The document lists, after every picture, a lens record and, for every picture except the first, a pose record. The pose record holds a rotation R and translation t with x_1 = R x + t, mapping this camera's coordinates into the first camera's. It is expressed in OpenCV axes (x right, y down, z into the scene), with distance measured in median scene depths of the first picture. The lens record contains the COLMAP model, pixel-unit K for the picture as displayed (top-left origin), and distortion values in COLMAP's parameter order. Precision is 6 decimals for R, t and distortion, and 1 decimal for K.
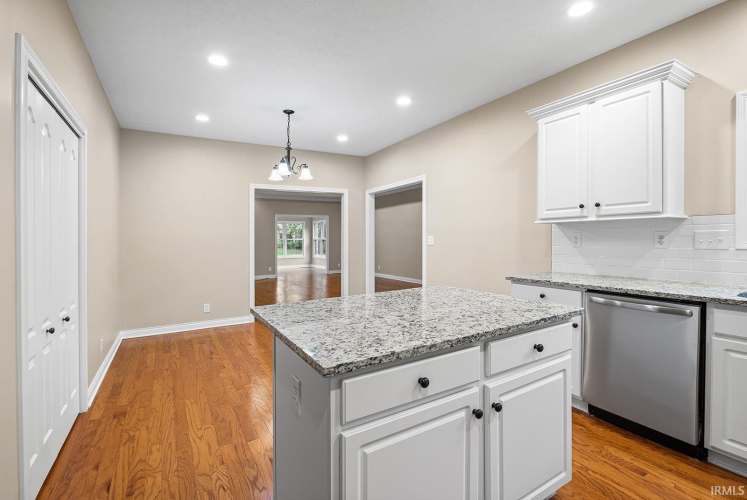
lens RADIAL K [[346.5, 0, 373.5], [0, 346.5, 250.0], [0, 0, 1]] dist [0.003876, 0.000480]
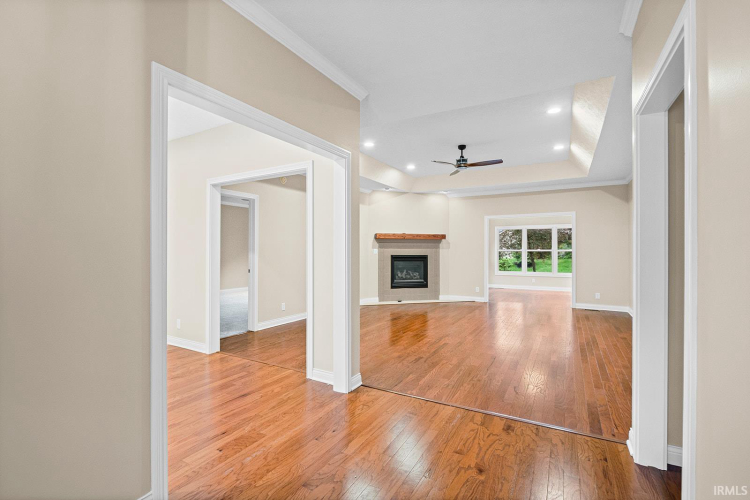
lens RADIAL K [[342.5, 0, 375.0], [0, 342.5, 250.0], [0, 0, 1]] dist [-0.002517, -0.000161]
pose [[0.490118, 0.011860, -0.871575, 0.238844], [-0.034055, 0.999405, -0.005551, -0.018073], [0.870991, 0.032402, 0.490230, 0.437059]]
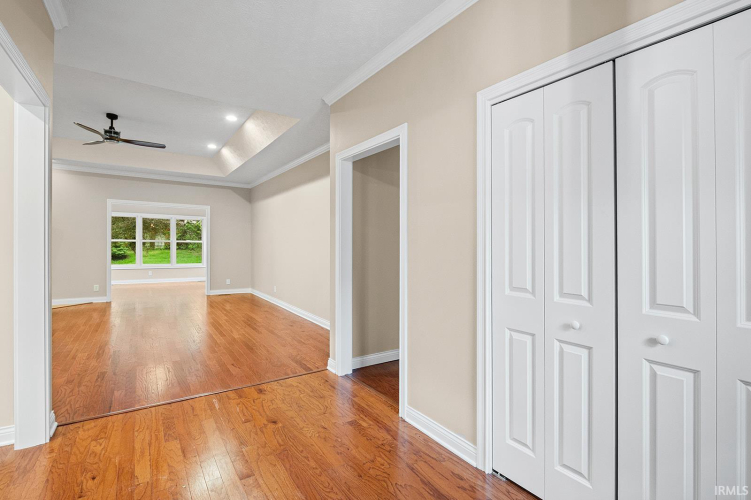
lens RADIAL K [[348.4, 0, 375.5], [0, 348.4, 250.0], [0, 0, 1]] dist [0.003876, 0.000480]
pose [[0.998538, 0.027259, 0.046683, 0.166839], [-0.026522, 0.999515, -0.016343, -0.014617], [-0.047106, 0.015081, 0.998776, 0.352197]]
